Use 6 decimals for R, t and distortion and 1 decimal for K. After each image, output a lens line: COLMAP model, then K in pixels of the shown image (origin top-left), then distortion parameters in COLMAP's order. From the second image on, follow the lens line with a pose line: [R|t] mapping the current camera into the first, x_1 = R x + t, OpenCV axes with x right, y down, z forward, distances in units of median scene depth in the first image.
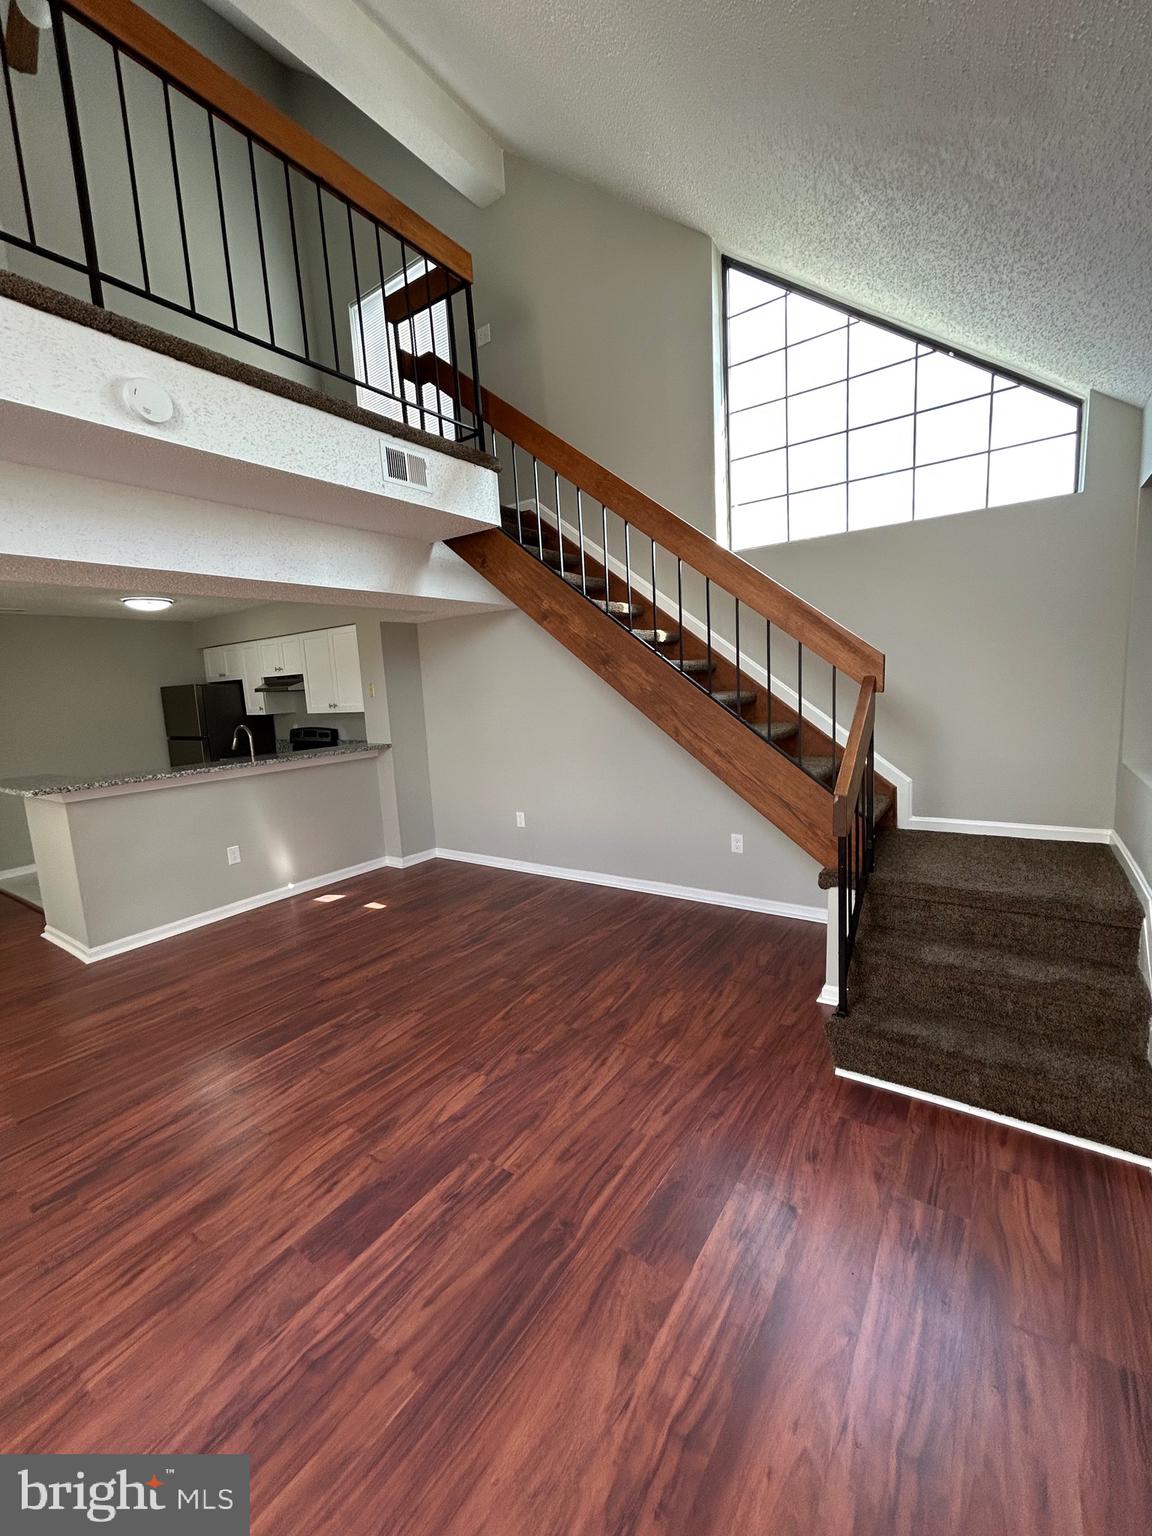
lens RADIAL K [[622.0, 0, 575.1], [0, 622.0, 766.0], [0, 0, 1]] dist [0.002787, 0.000622]
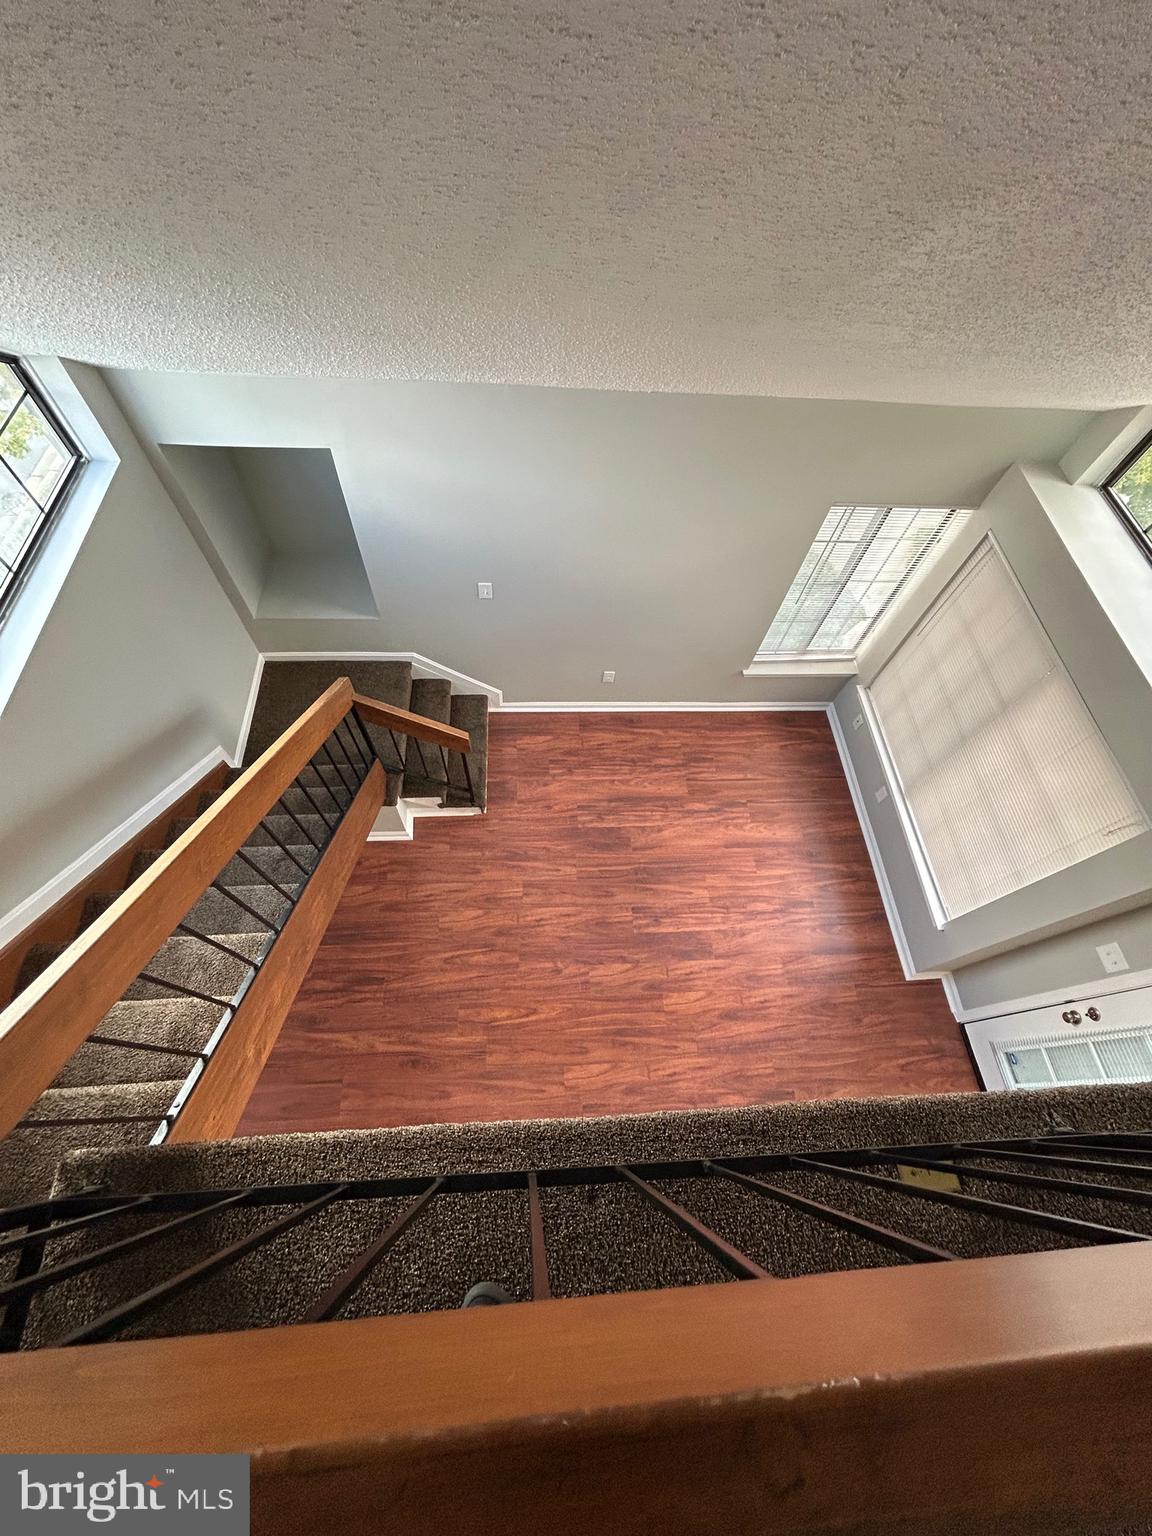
lens RADIAL K [[619.0, 0, 577.6], [0, 619.0, 767.4], [0, 0, 1]] dist [-0.000510, -0.000001]
pose [[-0.620846, -0.683112, 0.384588, -0.344229], [0.063487, 0.445163, 0.893196, -1.083916], [-0.781358, 0.578953, -0.233009, 0.979550]]
